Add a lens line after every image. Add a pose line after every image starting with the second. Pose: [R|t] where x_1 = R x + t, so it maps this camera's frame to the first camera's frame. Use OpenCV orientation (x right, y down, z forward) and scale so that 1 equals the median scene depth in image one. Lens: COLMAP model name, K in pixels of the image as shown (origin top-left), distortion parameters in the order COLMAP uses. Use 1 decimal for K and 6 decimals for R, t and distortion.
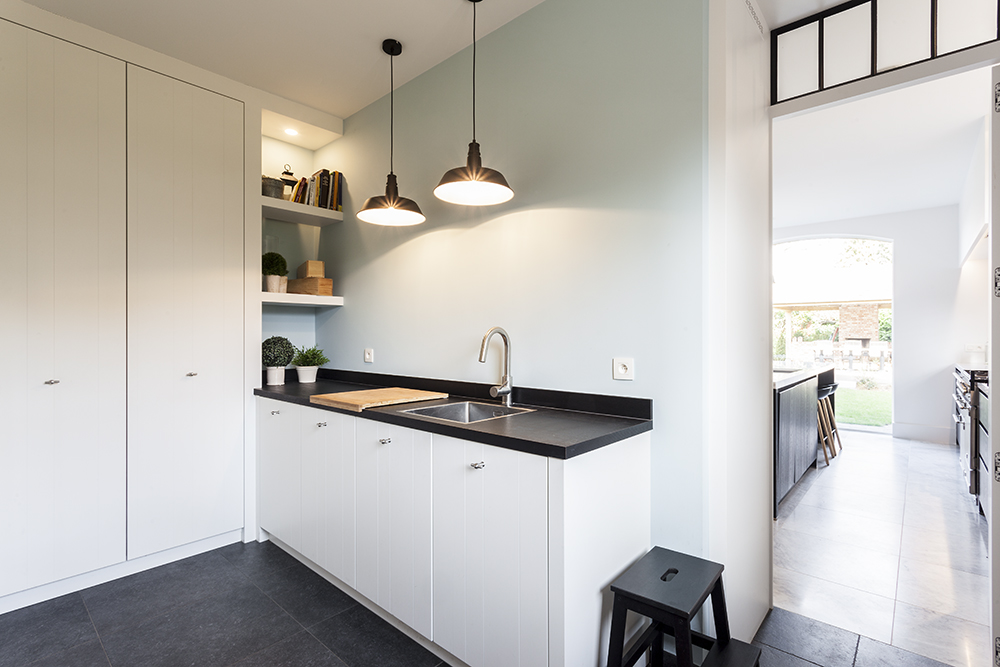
lens RADIAL K [[478.0, 0, 506.0], [0, 478.0, 332.9], [0, 0, 1]] dist [0.002061, 0.001311]
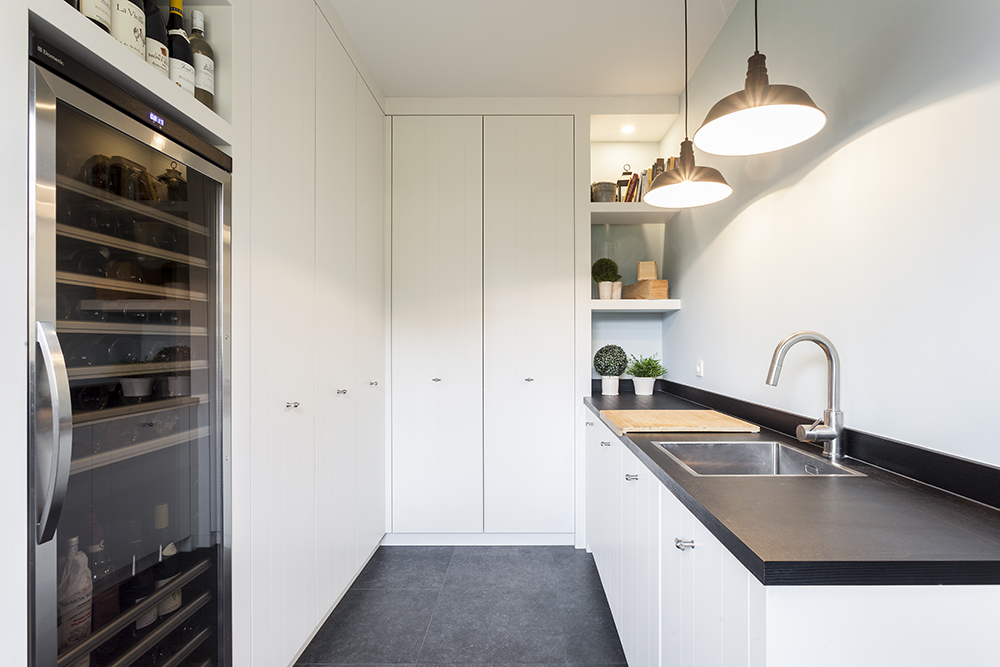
lens RADIAL K [[499.4, 0, 500.9], [0, 499.4, 341.1], [0, 0, 1]] dist [-0.002379, 0.003366]
pose [[0.653387, -0.005025, -0.757007, 0.148700], [0.006440, 0.999979, -0.001080, -0.000290], [0.756997, -0.004170, 0.653405, 0.182841]]
